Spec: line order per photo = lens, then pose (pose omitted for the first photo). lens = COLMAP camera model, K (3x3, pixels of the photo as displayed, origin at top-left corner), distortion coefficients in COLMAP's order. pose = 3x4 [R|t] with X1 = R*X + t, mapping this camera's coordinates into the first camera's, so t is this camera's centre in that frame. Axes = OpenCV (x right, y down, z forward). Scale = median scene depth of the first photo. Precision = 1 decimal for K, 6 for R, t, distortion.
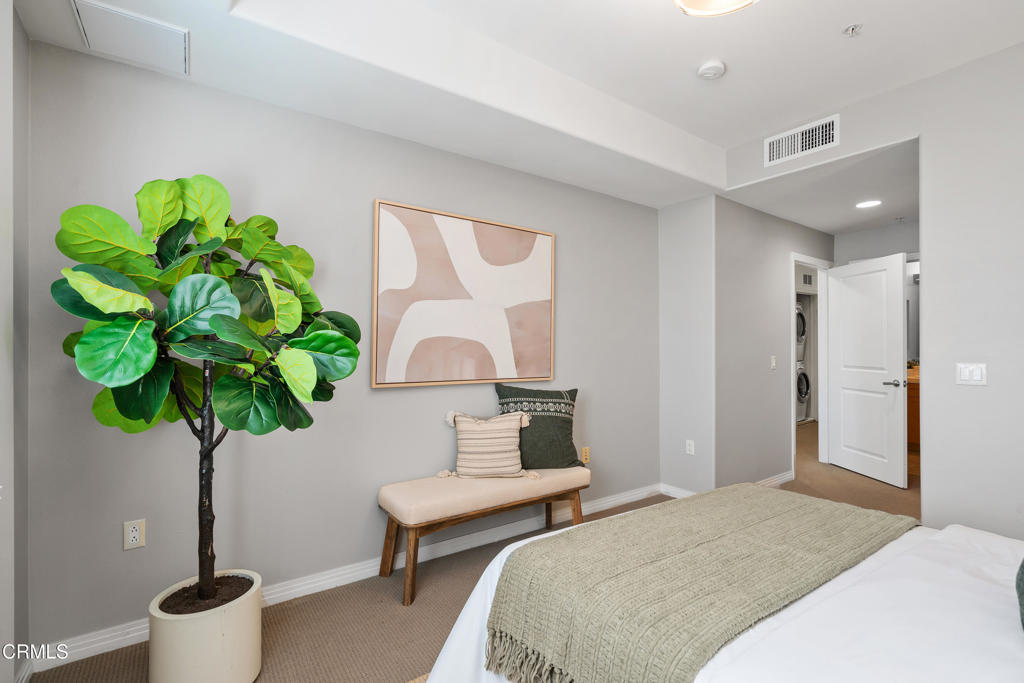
lens RADIAL K [[470.3, 0, 501.4], [0, 470.3, 341.4], [0, 0, 1]] dist [-0.001055, 0.001644]
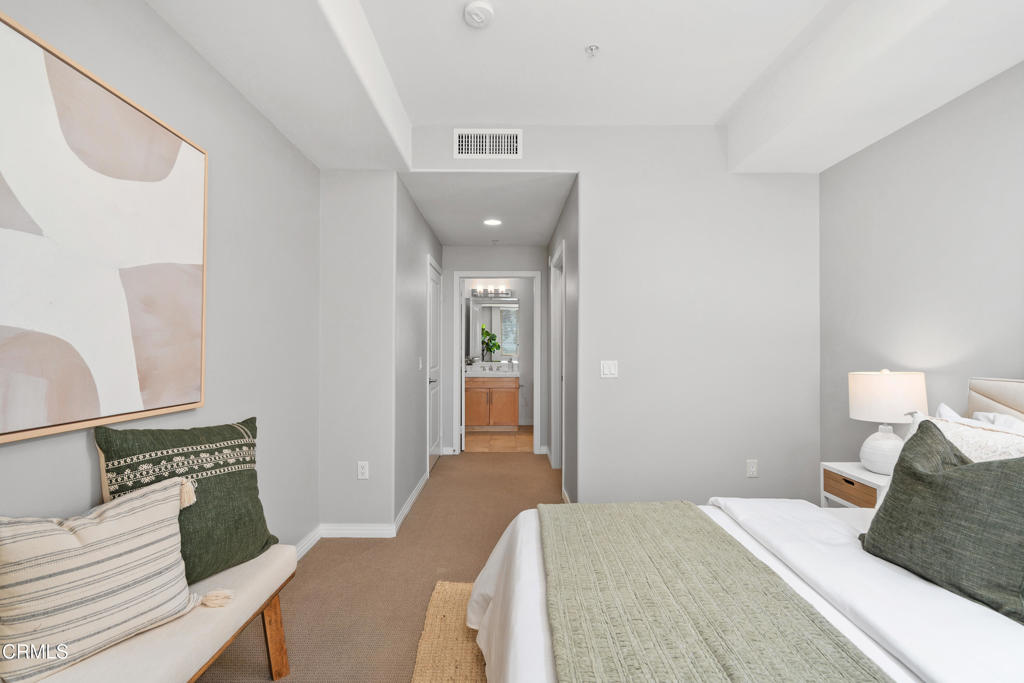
lens RADIAL K [[470.3, 0, 515.3], [0, 470.3, 339.7], [0, 0, 1]] dist [-0.001055, 0.001644]
pose [[0.563222, 0.012564, 0.826210, -0.164499], [-0.009418, 0.999917, -0.008785, 0.002734], [-0.826252, -0.002833, 0.563293, 0.400880]]
